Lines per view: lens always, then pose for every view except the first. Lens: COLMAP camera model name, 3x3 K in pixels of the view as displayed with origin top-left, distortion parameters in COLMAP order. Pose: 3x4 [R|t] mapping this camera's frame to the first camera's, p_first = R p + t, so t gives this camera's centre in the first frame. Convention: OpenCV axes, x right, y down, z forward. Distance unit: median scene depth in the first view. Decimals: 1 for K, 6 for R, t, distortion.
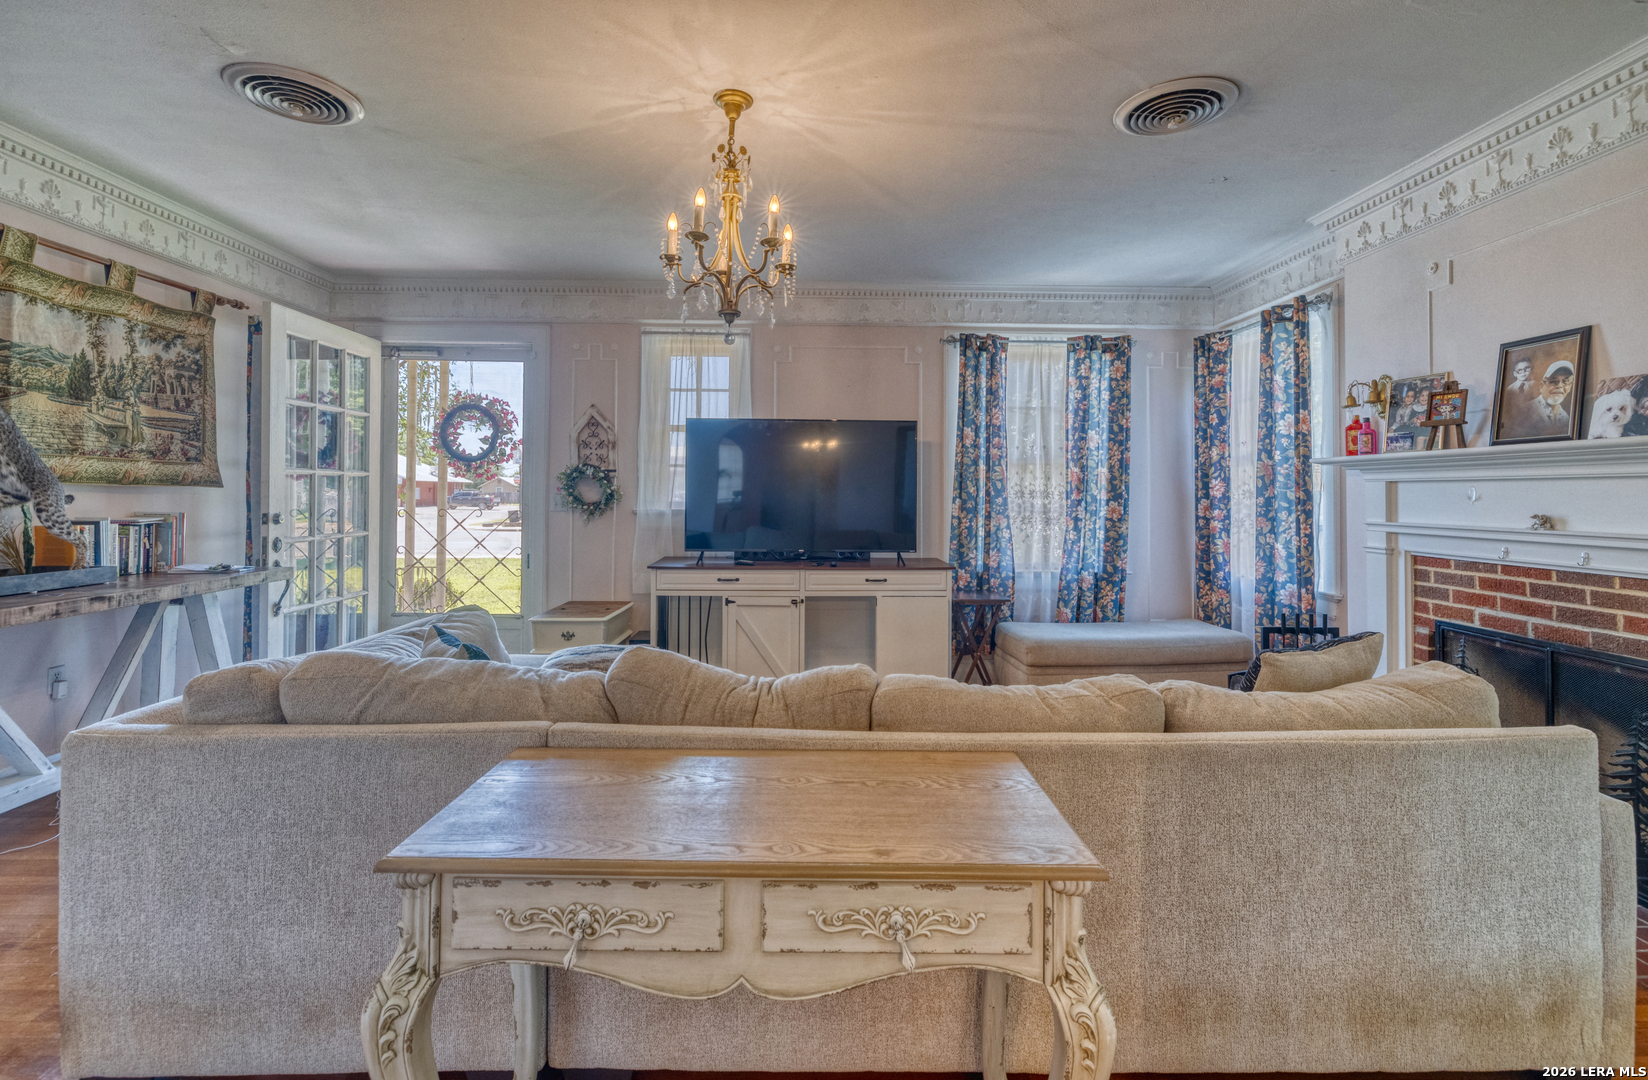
lens RADIAL K [[739.8, 0, 823.1], [0, 739.8, 484.6], [0, 0, 1]] dist [-0.001212, -0.000125]
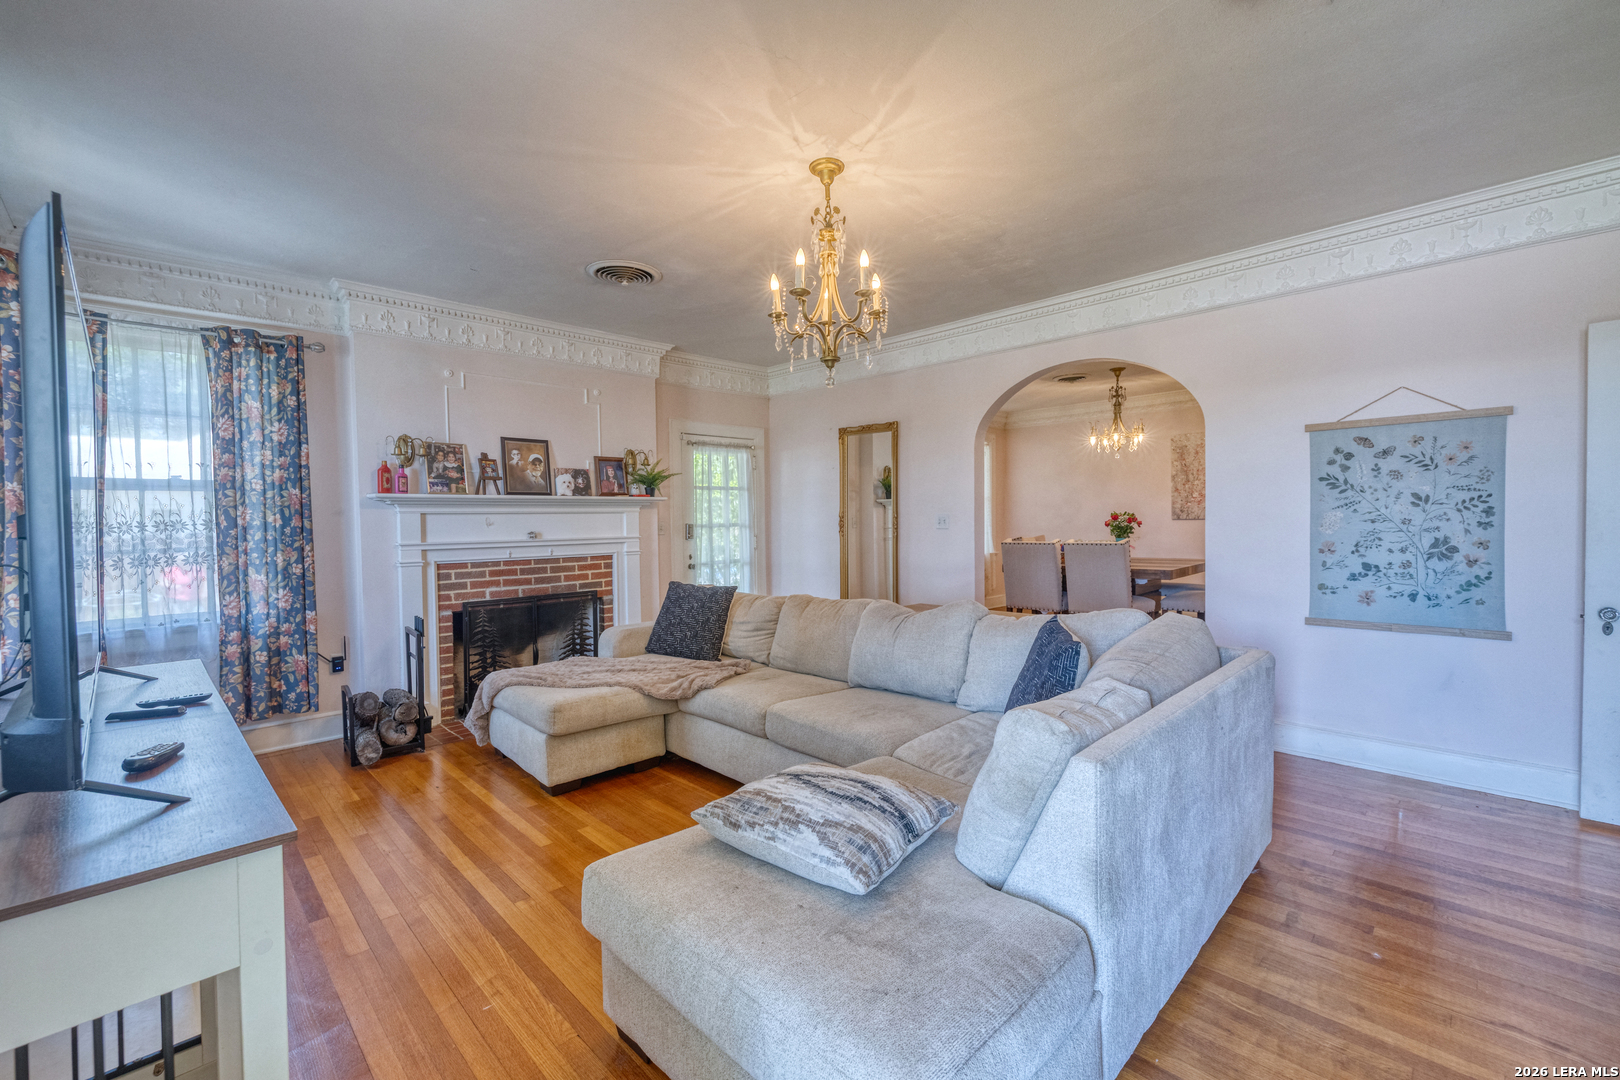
lens RADIAL K [[679.8, 0, 812.1], [0, 679.8, 536.1], [0, 0, 1]] dist [0.000508, -0.000177]
pose [[-0.682970, -0.015443, 0.730283, -0.484967], [0.000862, 0.999759, 0.021948, 0.007959], [-0.730446, 0.015619, -0.682792, 0.967551]]
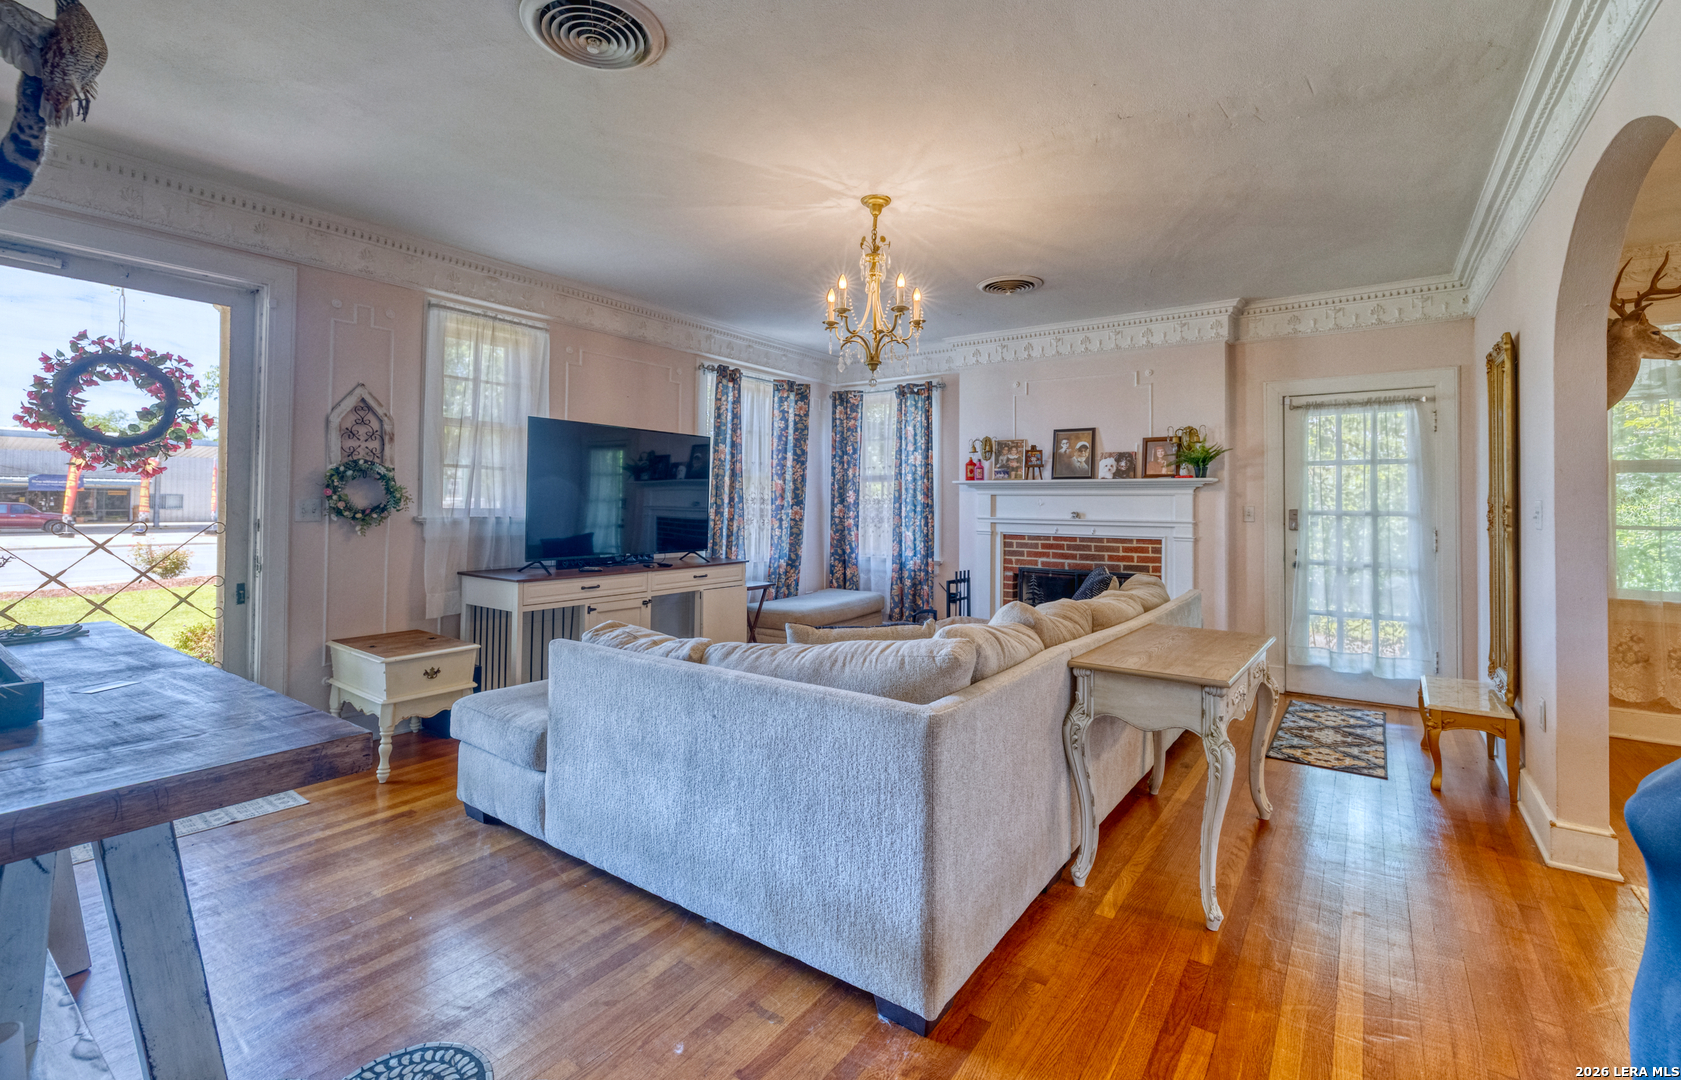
lens RADIAL K [[734.6, 0, 834.8], [0, 734.6, 490.8], [0, 0, 1]] dist [0.000105, 0.000030]
pose [[0.605568, 0.013985, 0.795671, -0.670001], [-0.015974, 0.999858, -0.005417, 0.001269], [-0.795634, -0.009430, 0.605705, 0.147697]]
